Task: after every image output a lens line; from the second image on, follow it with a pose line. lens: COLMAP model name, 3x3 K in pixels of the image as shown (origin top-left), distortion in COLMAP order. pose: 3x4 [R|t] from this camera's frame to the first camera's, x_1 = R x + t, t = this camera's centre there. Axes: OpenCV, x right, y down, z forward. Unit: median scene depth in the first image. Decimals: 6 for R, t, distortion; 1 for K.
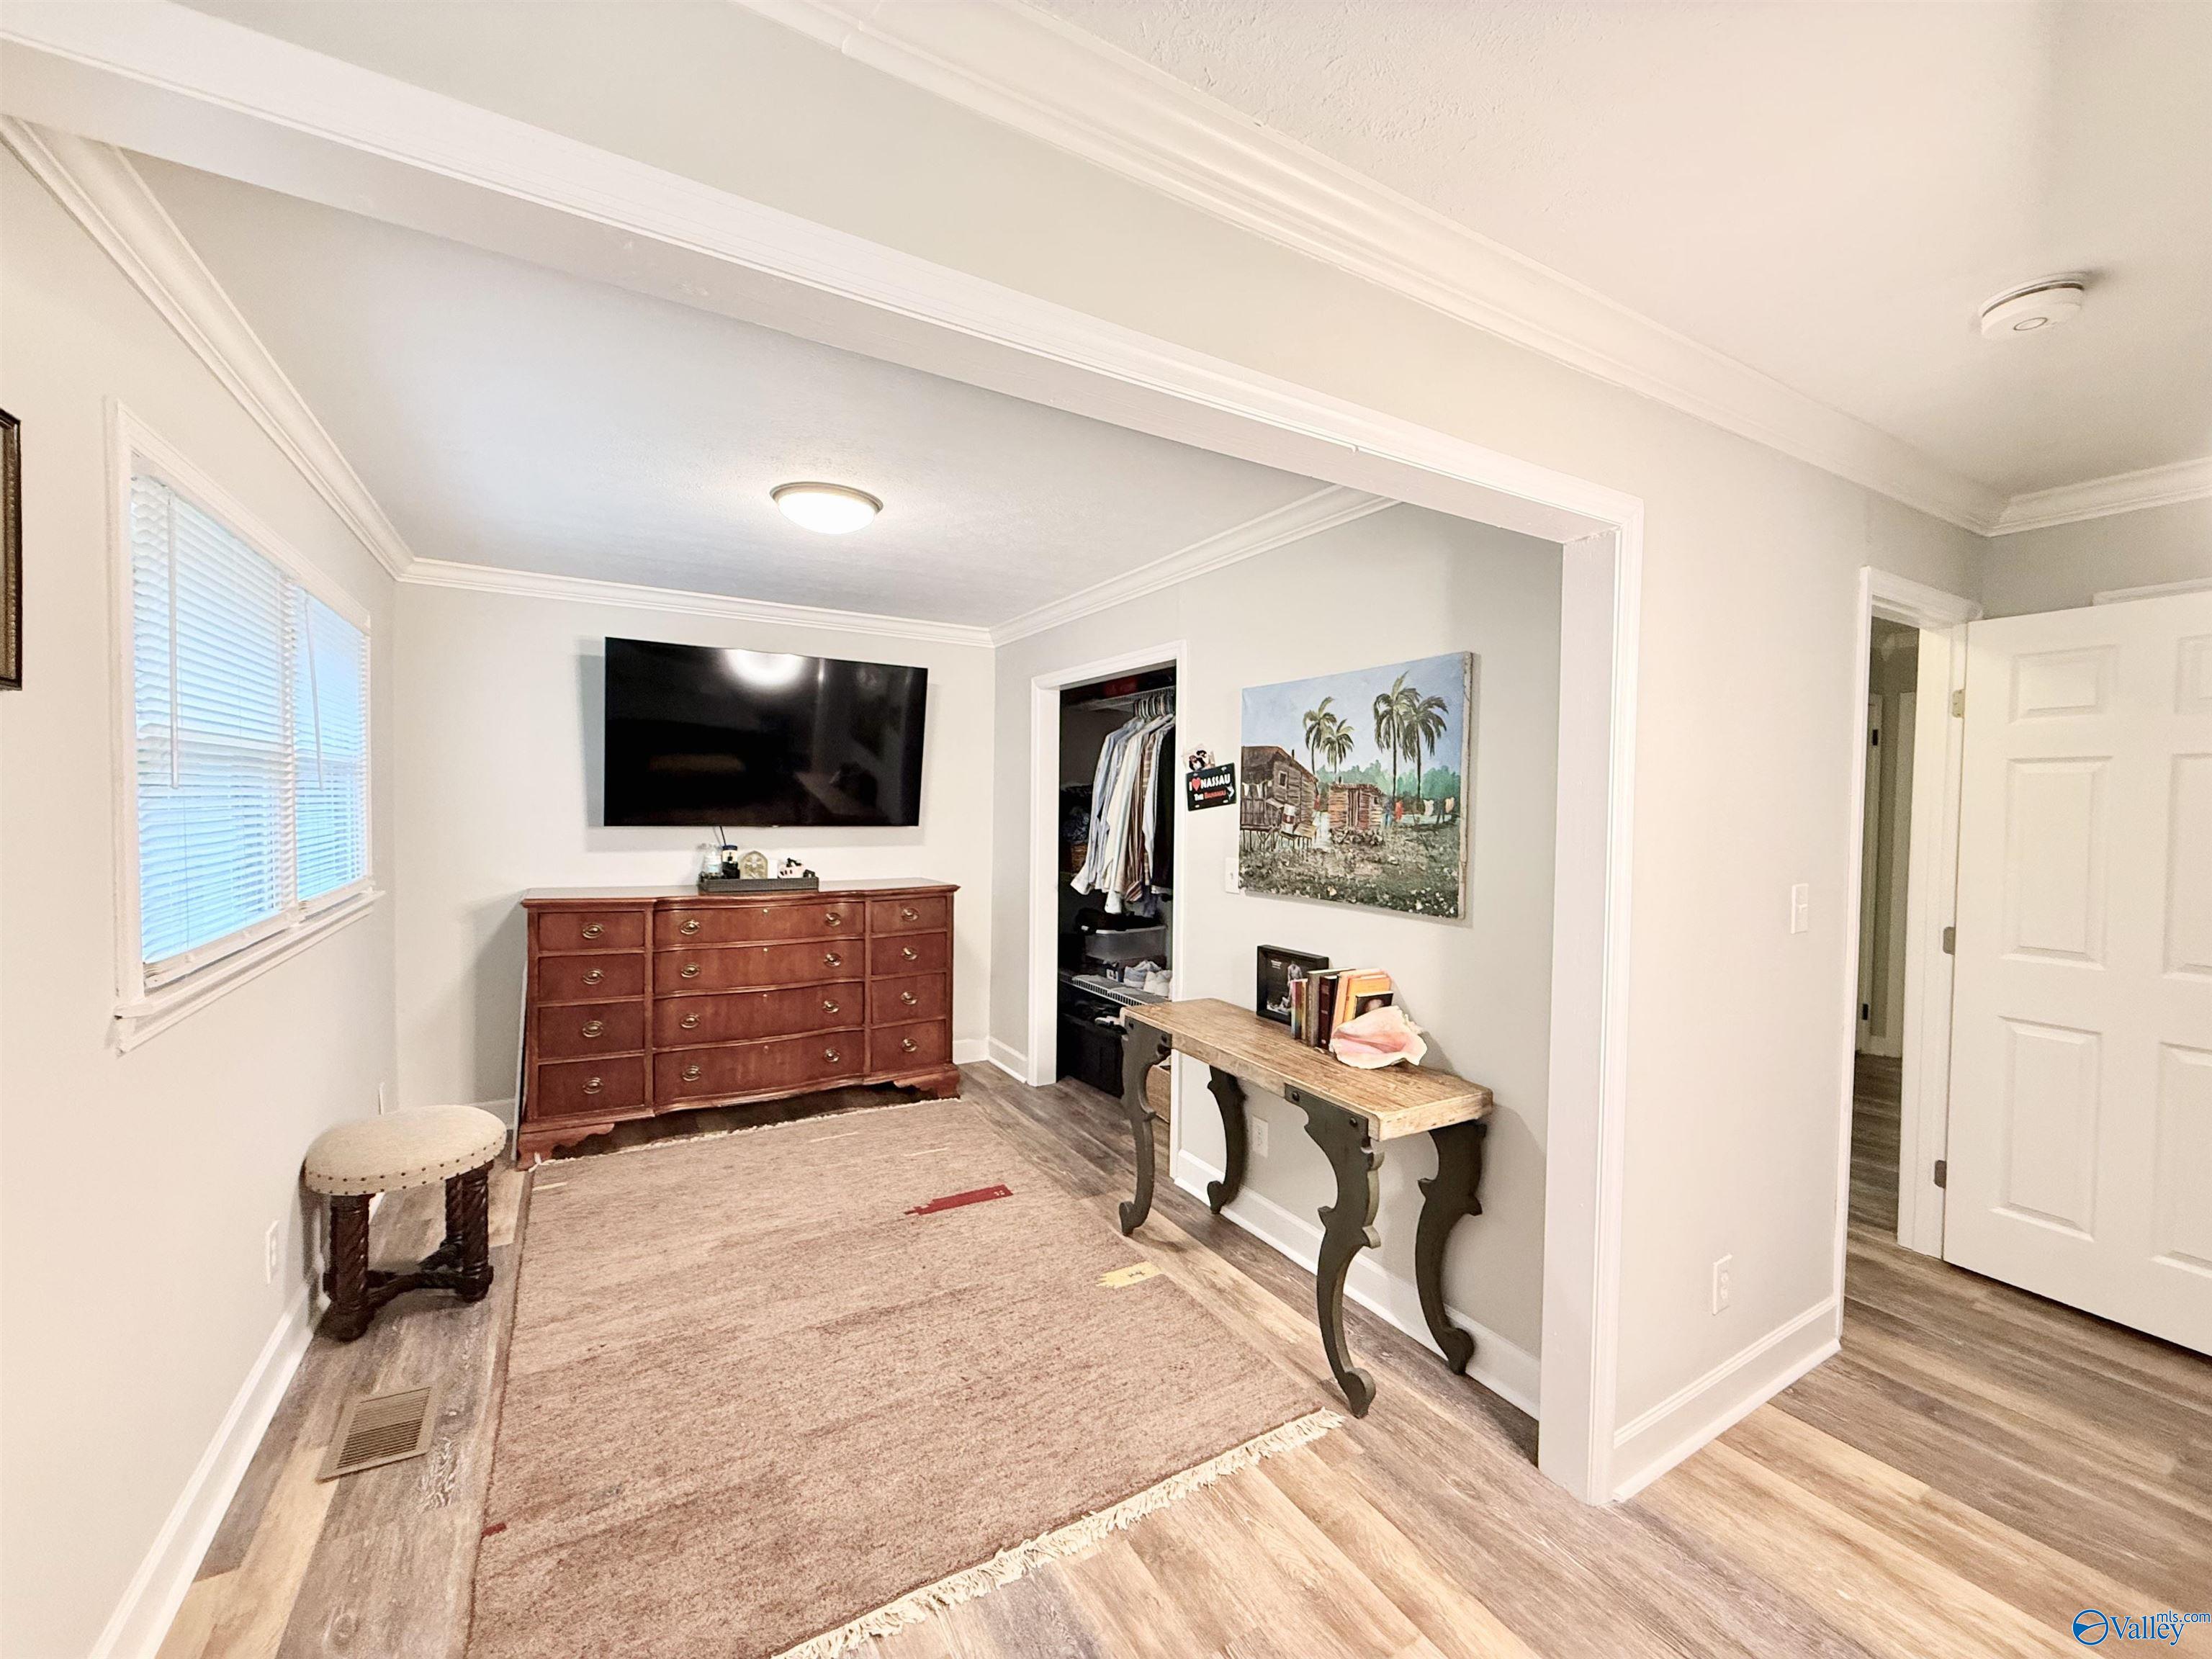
lens RADIAL K [[882.1, 0, 1102.9], [0, 882.1, 827.3], [0, 0, 1]] dist [-0.001013, 0.000082]
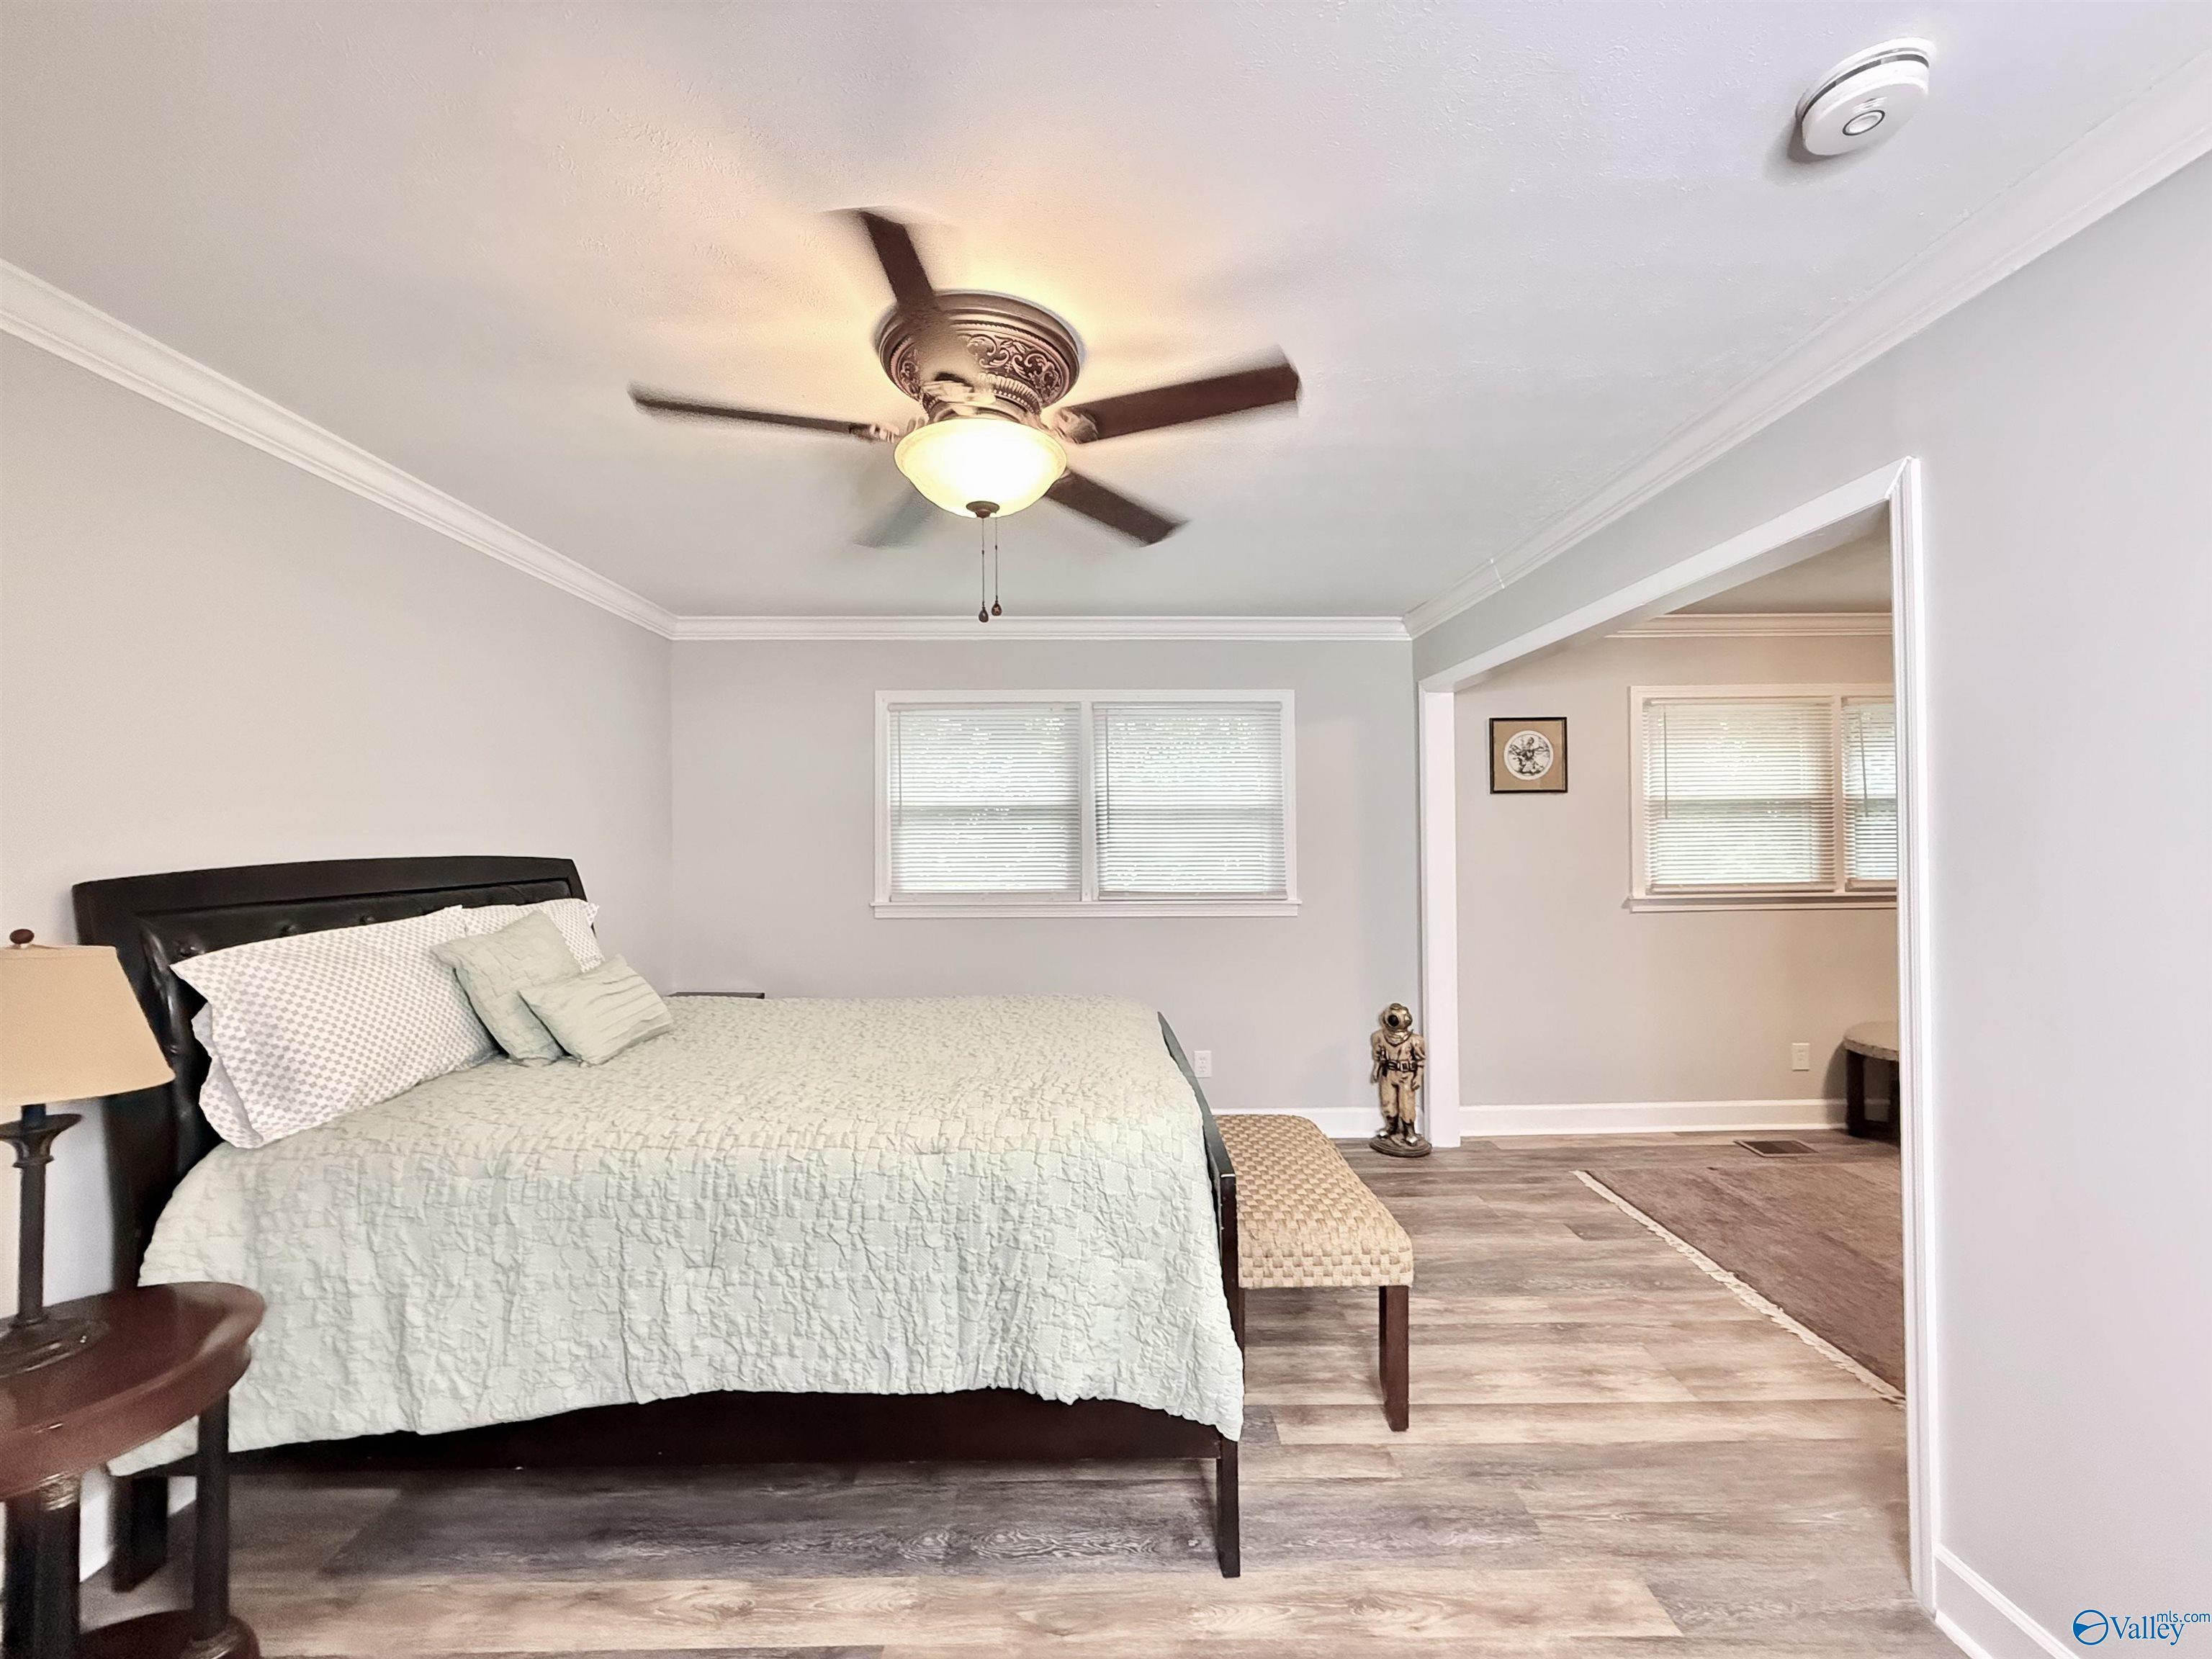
lens RADIAL K [[882.1, 0, 1102.9], [0, 882.1, 827.3], [0, 0, 1]] dist [-0.001013, 0.000082]
pose [[-0.495955, -0.016326, -0.868195, 1.331320], [-0.022505, 0.999729, -0.005944, 0.020251], [0.868057, 0.016591, -0.496188, 0.549952]]
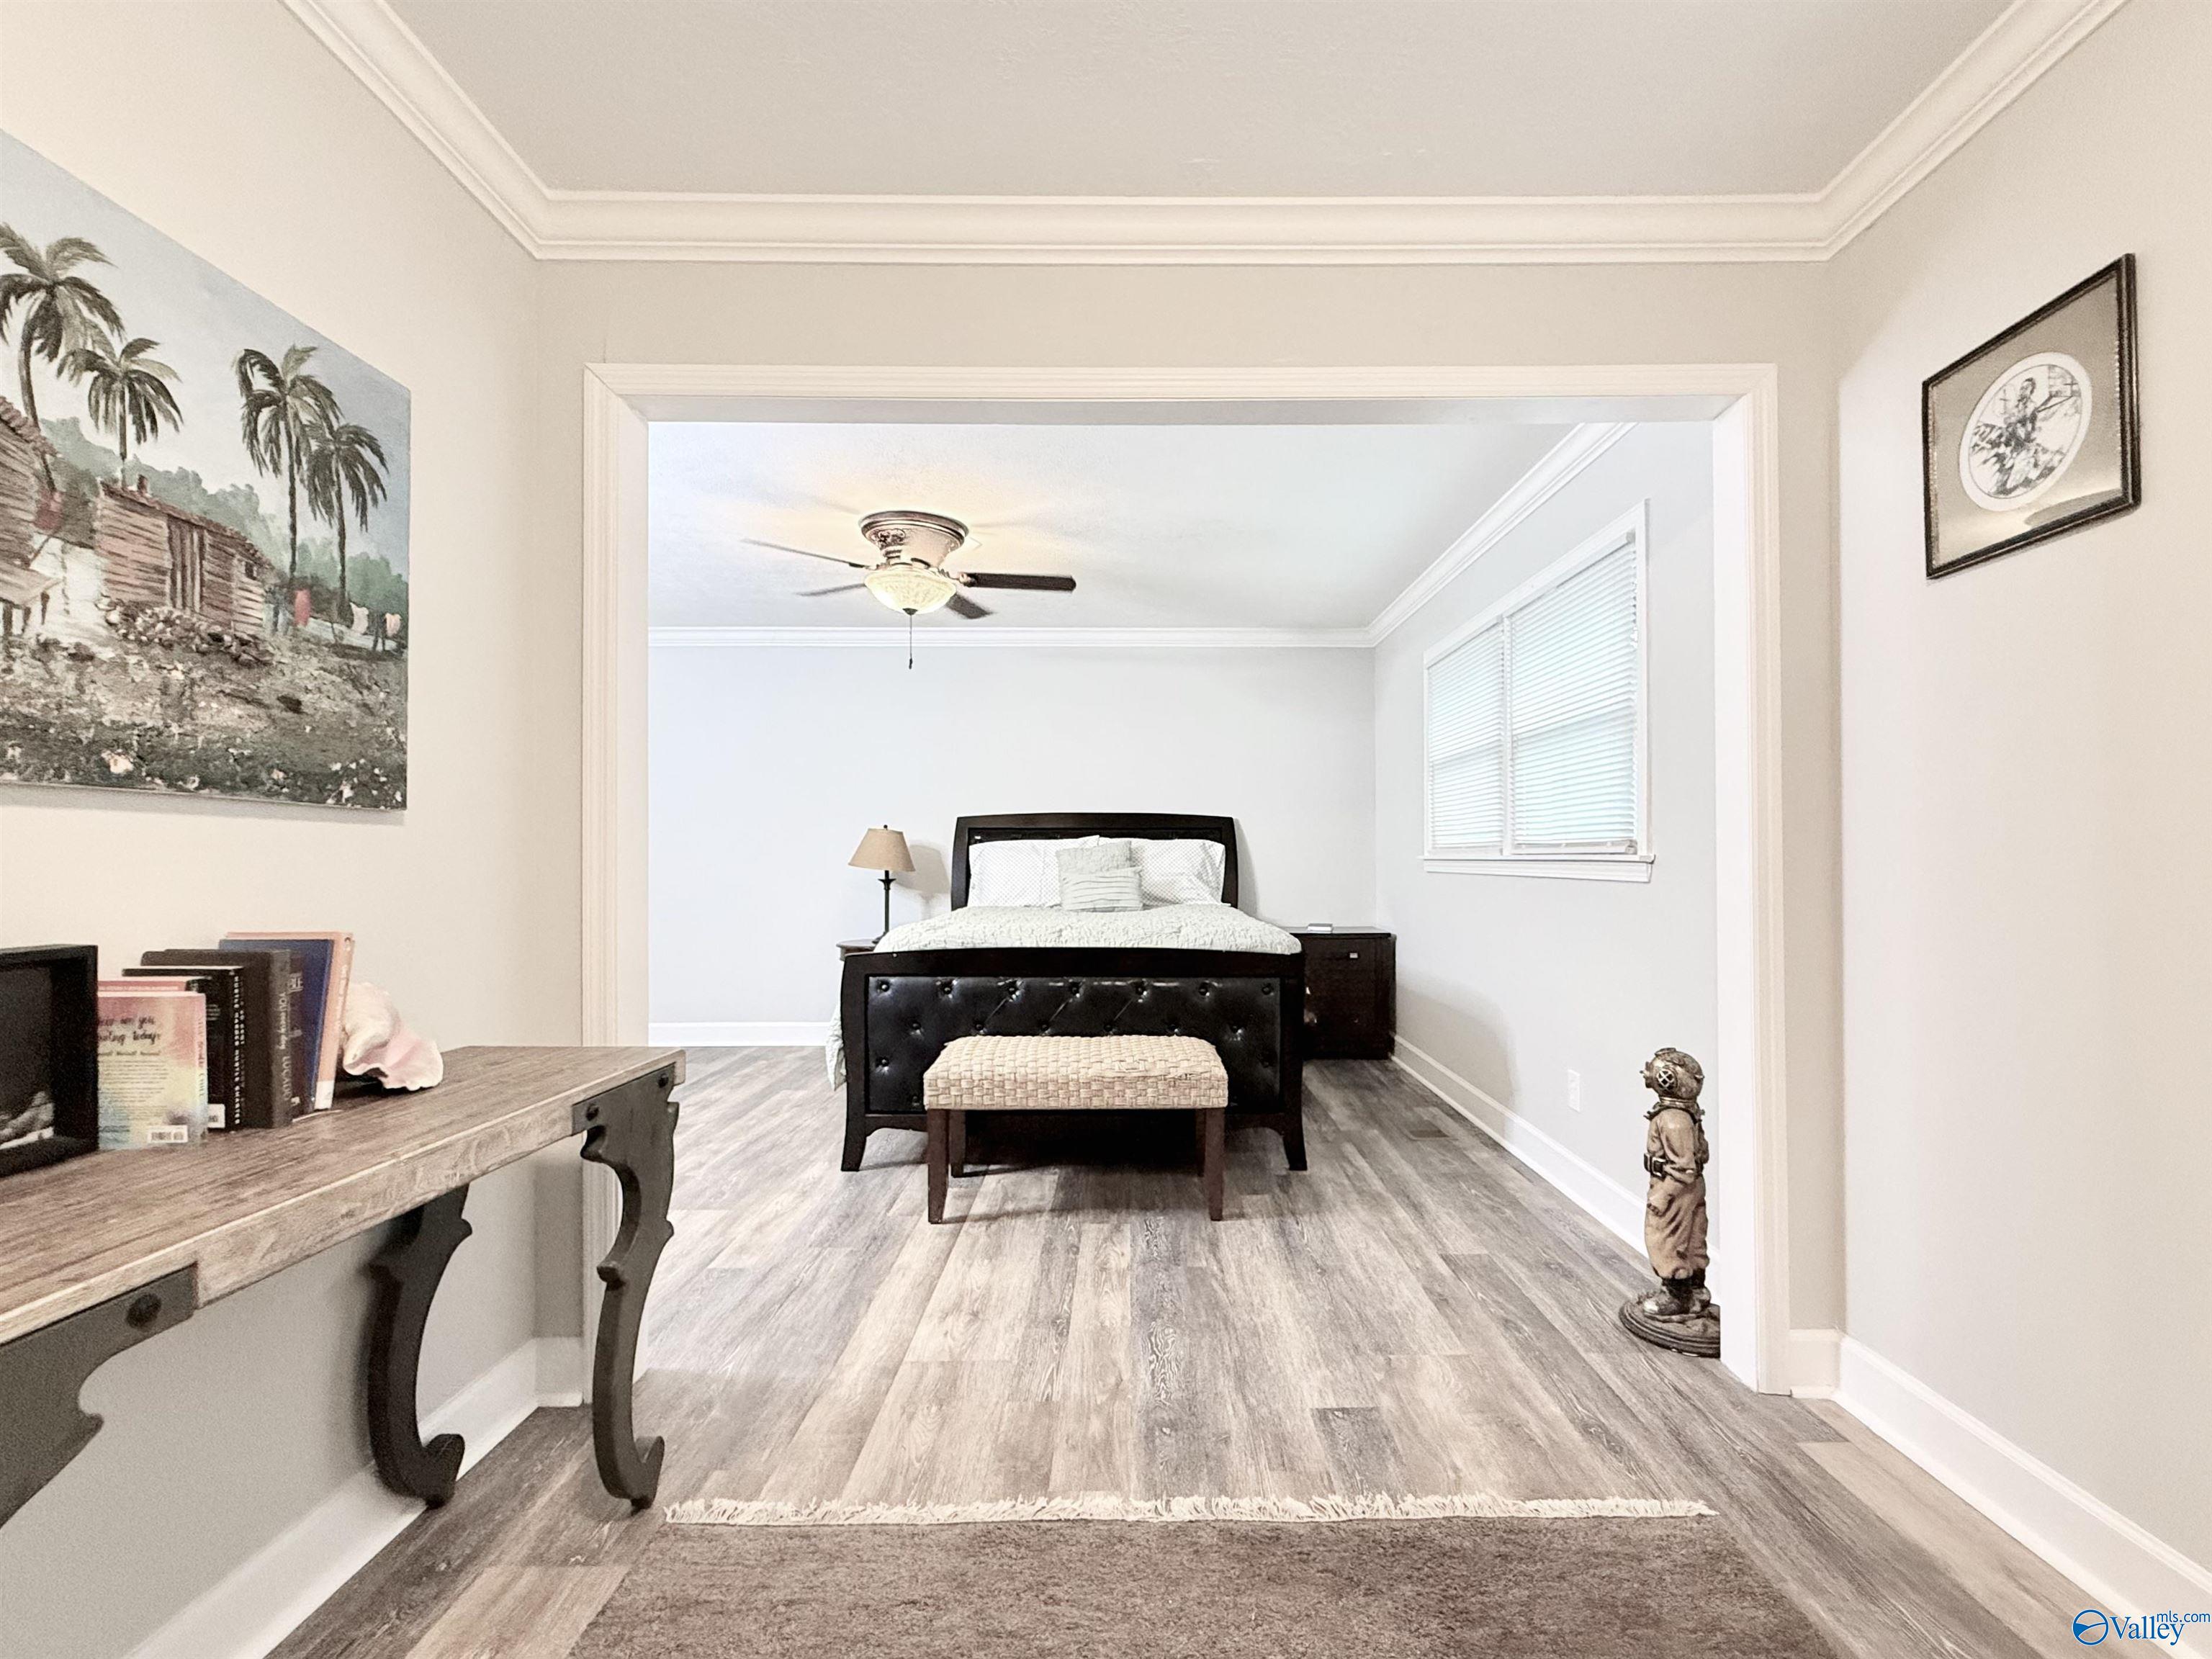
lens RADIAL K [[960.0, 0, 1138.8], [0, 960.0, 848.8], [0, 0, 1]] dist [-0.000727, 0.000022]
pose [[-0.863991, -0.004872, 0.503484, -0.376388], [0.002860, 0.999890, 0.014583, 0.117722], [-0.503500, 0.014040, -0.863881, 1.270677]]
